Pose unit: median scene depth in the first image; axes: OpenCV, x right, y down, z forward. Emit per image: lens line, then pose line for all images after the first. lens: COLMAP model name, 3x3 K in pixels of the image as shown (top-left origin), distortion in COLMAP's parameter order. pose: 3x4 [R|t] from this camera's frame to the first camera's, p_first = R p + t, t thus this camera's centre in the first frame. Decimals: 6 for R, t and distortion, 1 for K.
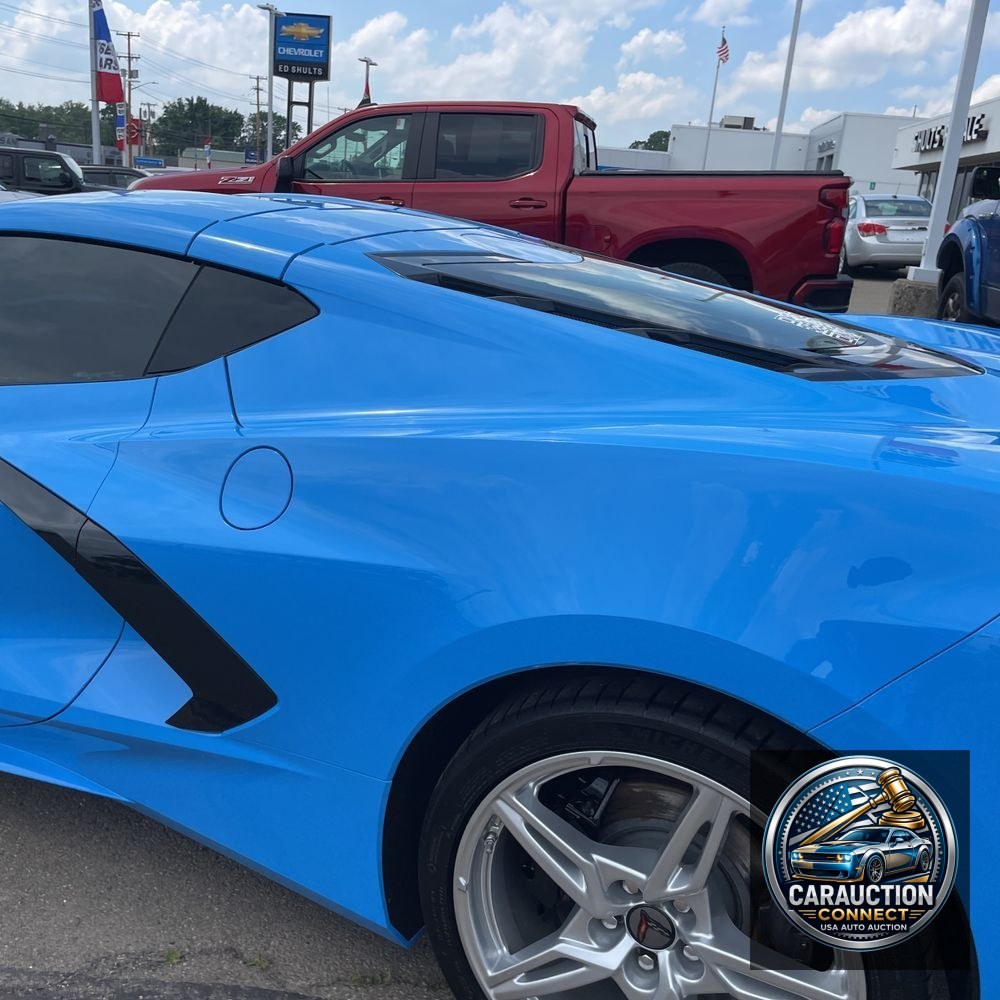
lens RADIAL K [[970.6, 0, 499.3], [0, 970.6, 512.6], [0, 0, 1]] dist [0.085550, -0.115876]
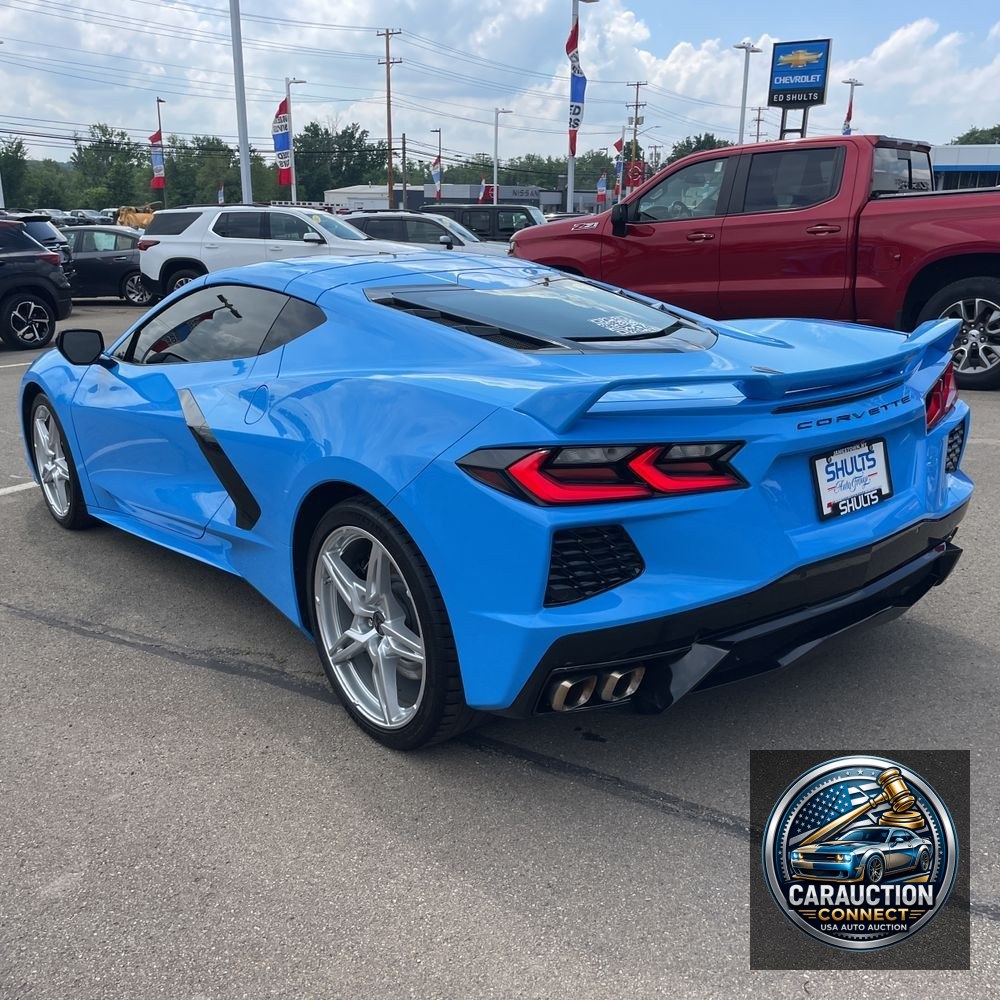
lens RADIAL K [[970.6, 0, 499.3], [0, 970.6, 512.6], [0, 0, 1]] dist [0.085550, -0.115876]
pose [[0.892547, 0.067740, -0.445838, 0.201532], [-0.080389, 0.996718, -0.009496, 0.032462], [0.443732, 0.044317, 0.895063, -0.107373]]
